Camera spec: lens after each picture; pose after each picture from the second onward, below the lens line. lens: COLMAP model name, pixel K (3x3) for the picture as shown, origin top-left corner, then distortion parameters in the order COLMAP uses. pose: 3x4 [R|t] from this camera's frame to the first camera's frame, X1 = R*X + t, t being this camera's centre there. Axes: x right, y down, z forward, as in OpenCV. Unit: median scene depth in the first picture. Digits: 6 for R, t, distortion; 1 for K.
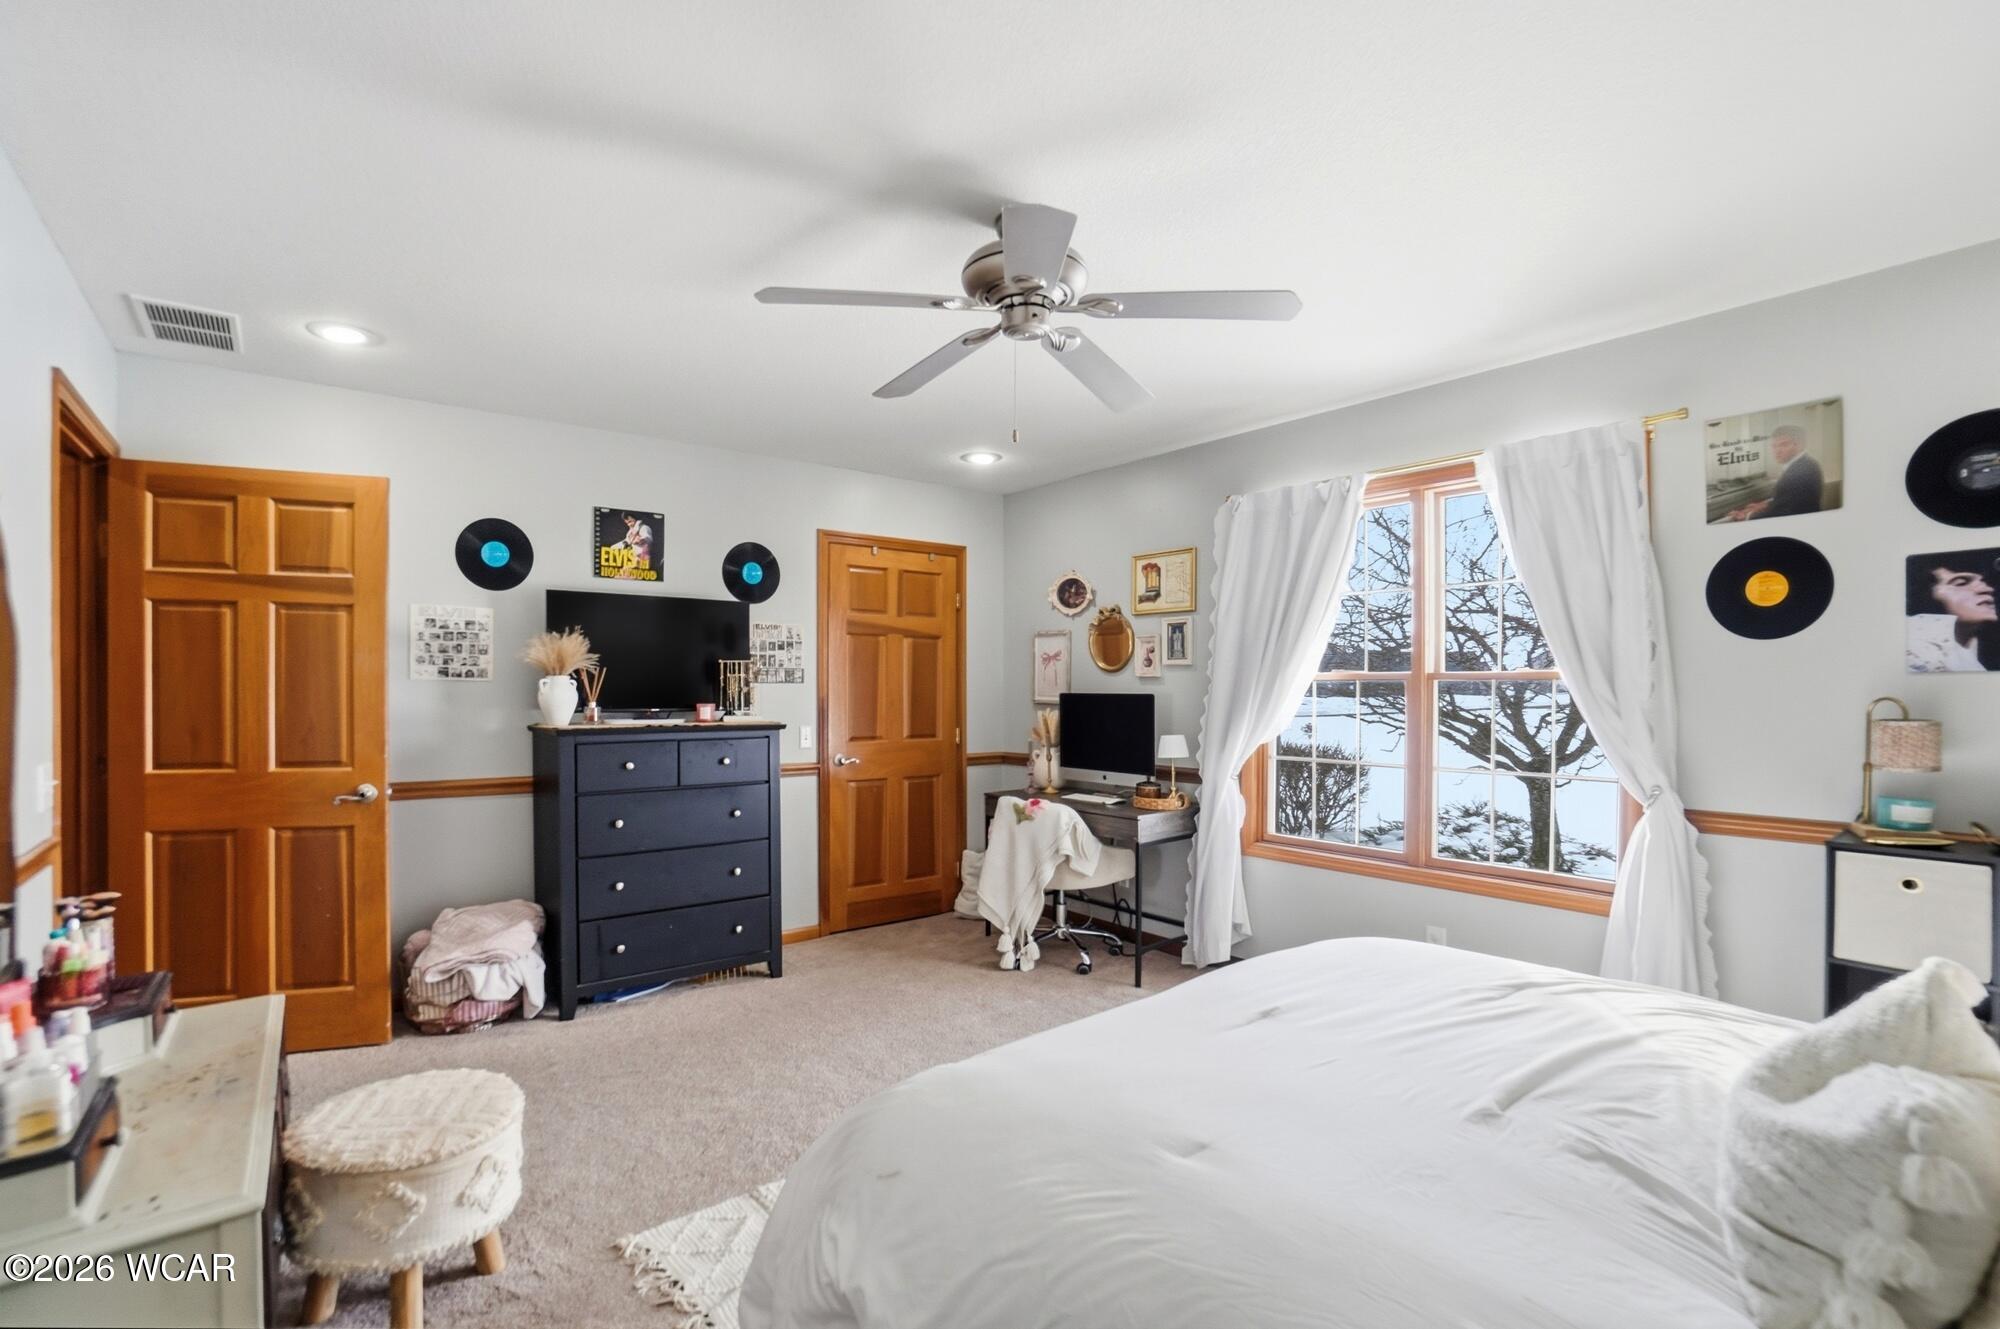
lens RADIAL K [[896.2, 0, 986.6], [0, 896.2, 691.3], [0, 0, 1]] dist [-0.065729, 0.021124]
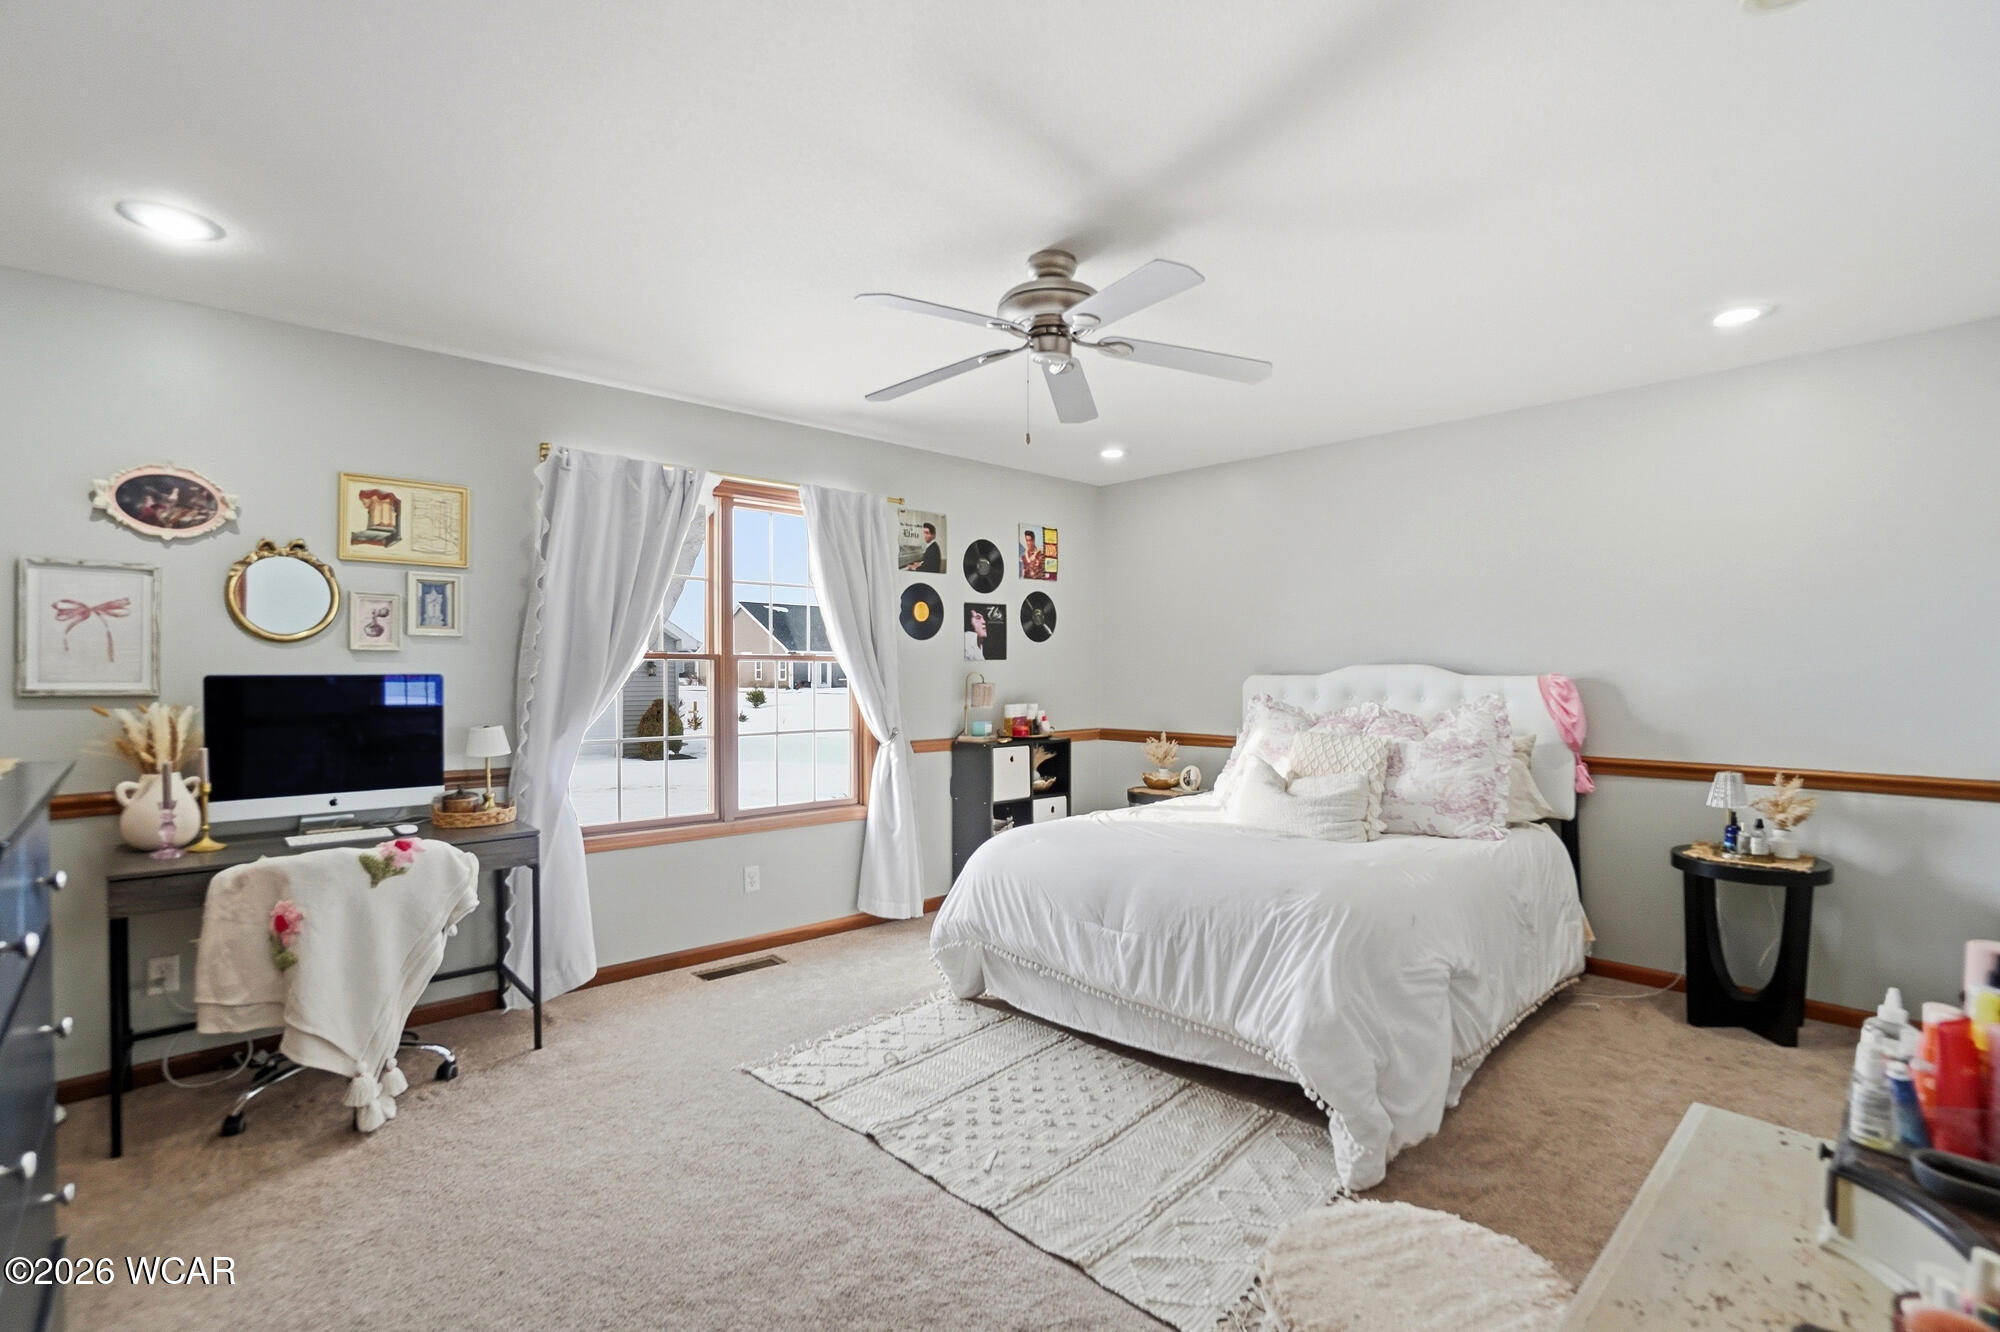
lens RADIAL K [[893.6, 0, 996.5], [0, 893.6, 670.3], [0, 0, 1]] dist [-0.060090, 0.021755]
pose [[-0.083345, 0.002558, 0.996517, -0.596111], [0.007457, 0.999970, -0.001944, 0.004500], [-0.996493, 0.007269, -0.083361, 0.624970]]
